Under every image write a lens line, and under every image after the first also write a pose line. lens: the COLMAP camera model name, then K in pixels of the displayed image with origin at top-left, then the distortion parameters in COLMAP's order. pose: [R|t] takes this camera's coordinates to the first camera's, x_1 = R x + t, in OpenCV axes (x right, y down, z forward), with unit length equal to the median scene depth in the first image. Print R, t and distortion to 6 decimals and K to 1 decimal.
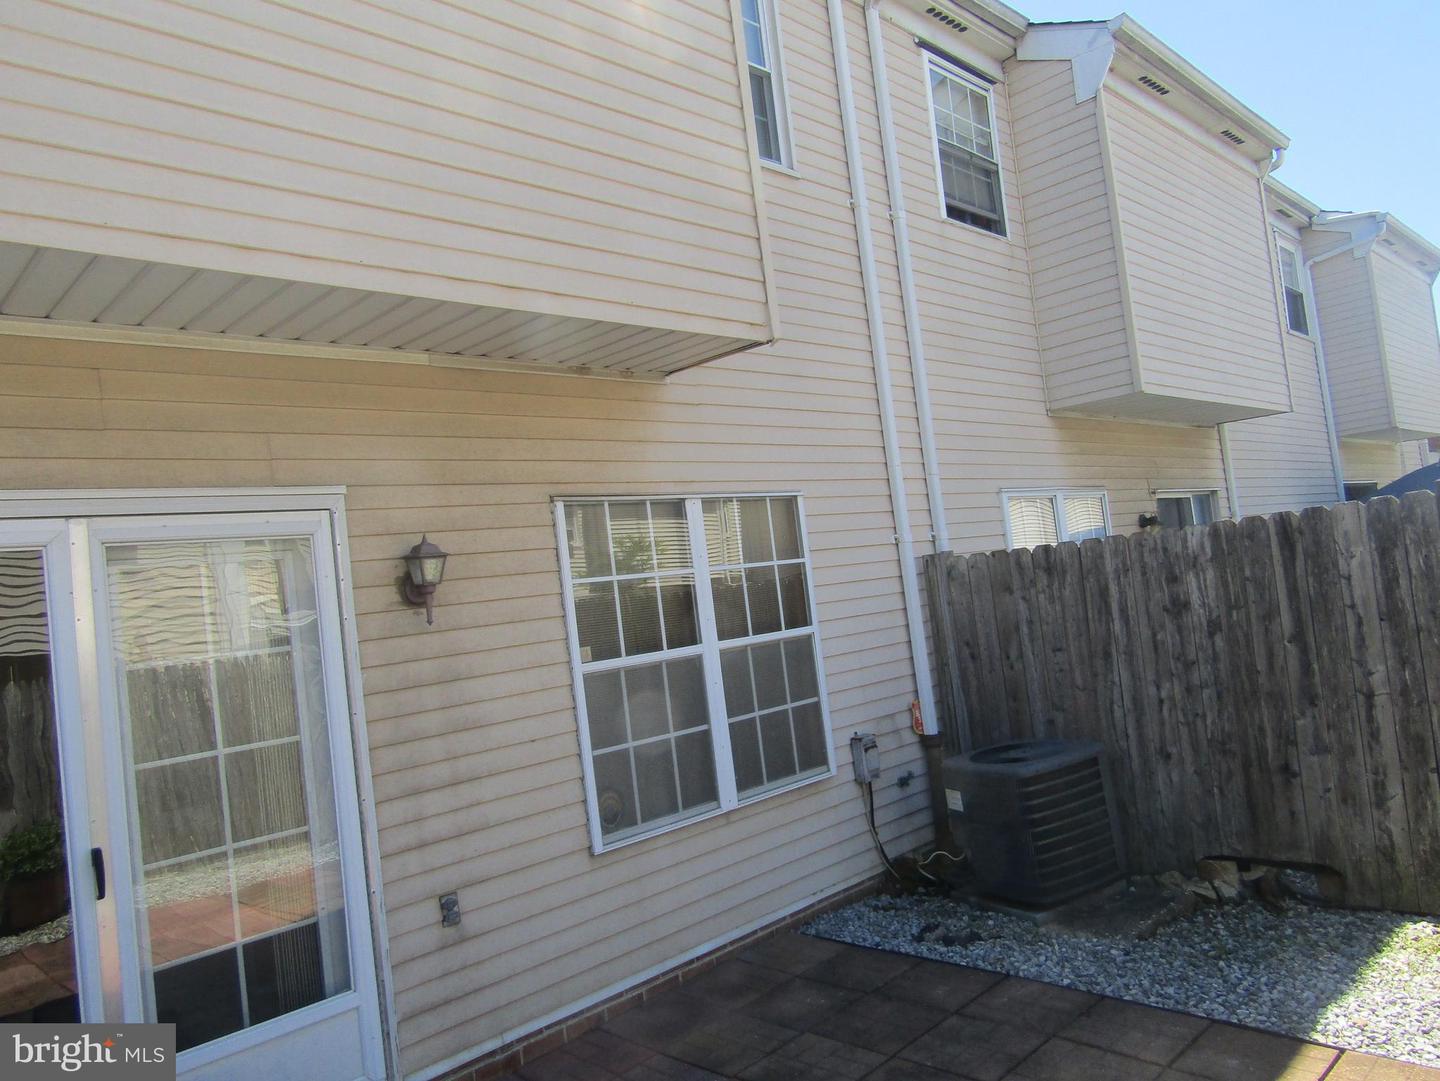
lens RADIAL K [[1024.4, 0, 705.8], [0, 1024.4, 544.0], [0, 0, 1]] dist [-0.013306, 0.009479]
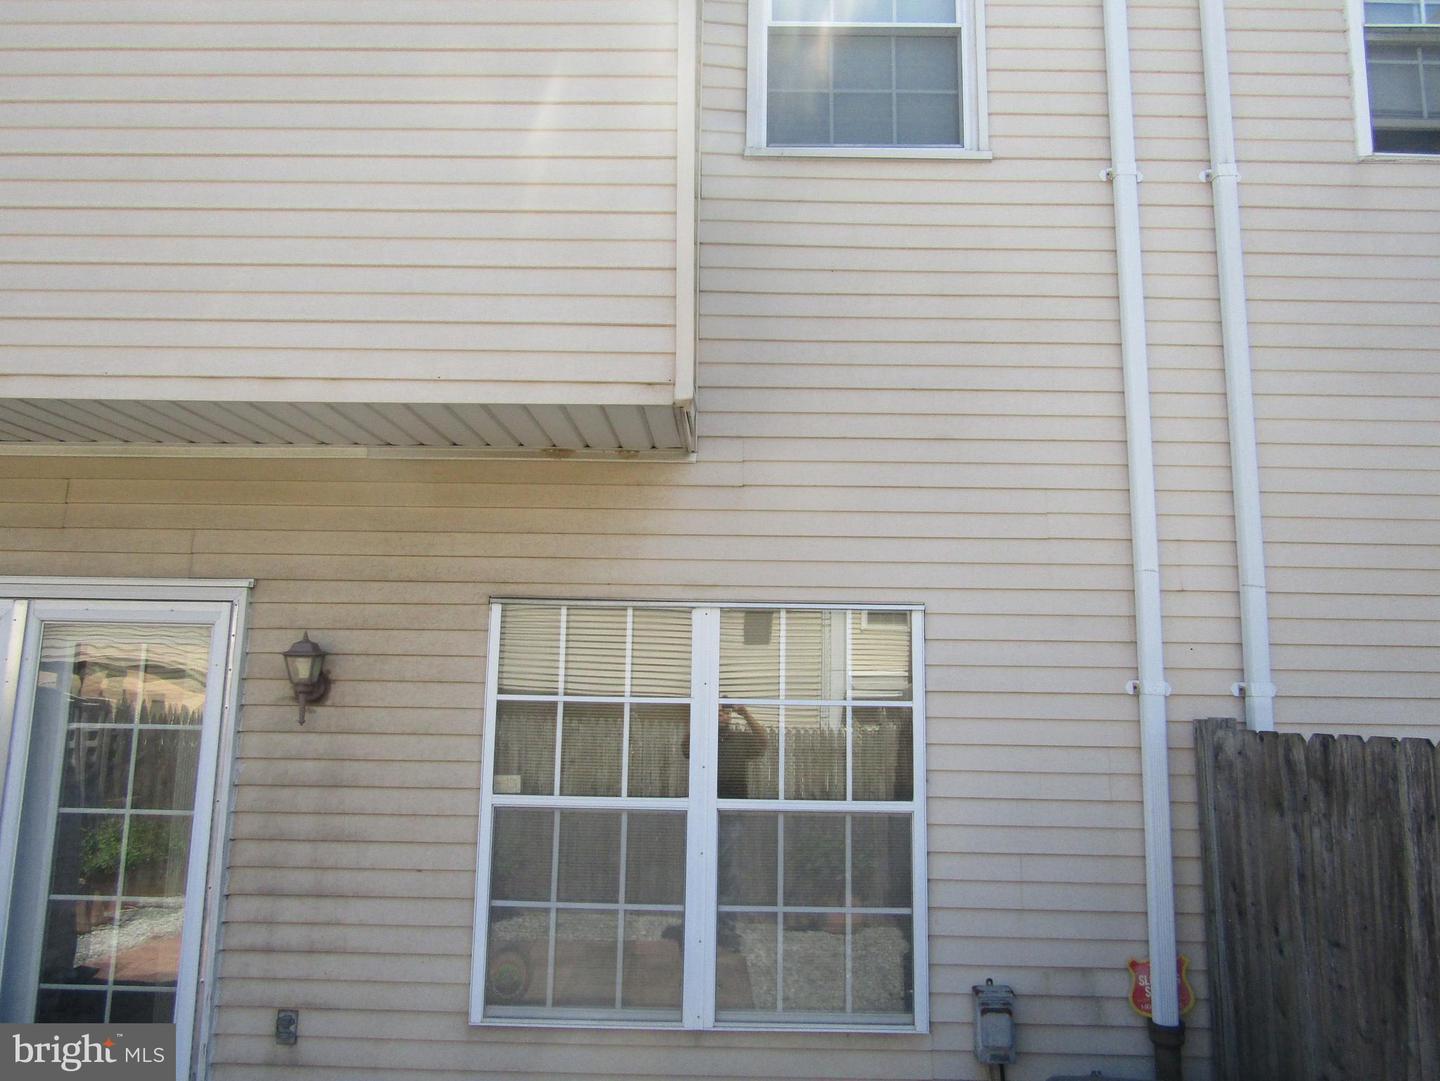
lens RADIAL K [[1024.4, 0, 727.6], [0, 1024.4, 544.3], [0, 0, 1]] dist [-0.013306, 0.009479]
pose [[0.701914, 0.021558, -0.711935, 0.572893], [-0.064218, 0.997386, -0.033112, -0.070107], [0.709361, 0.068961, 0.701464, 0.480942]]
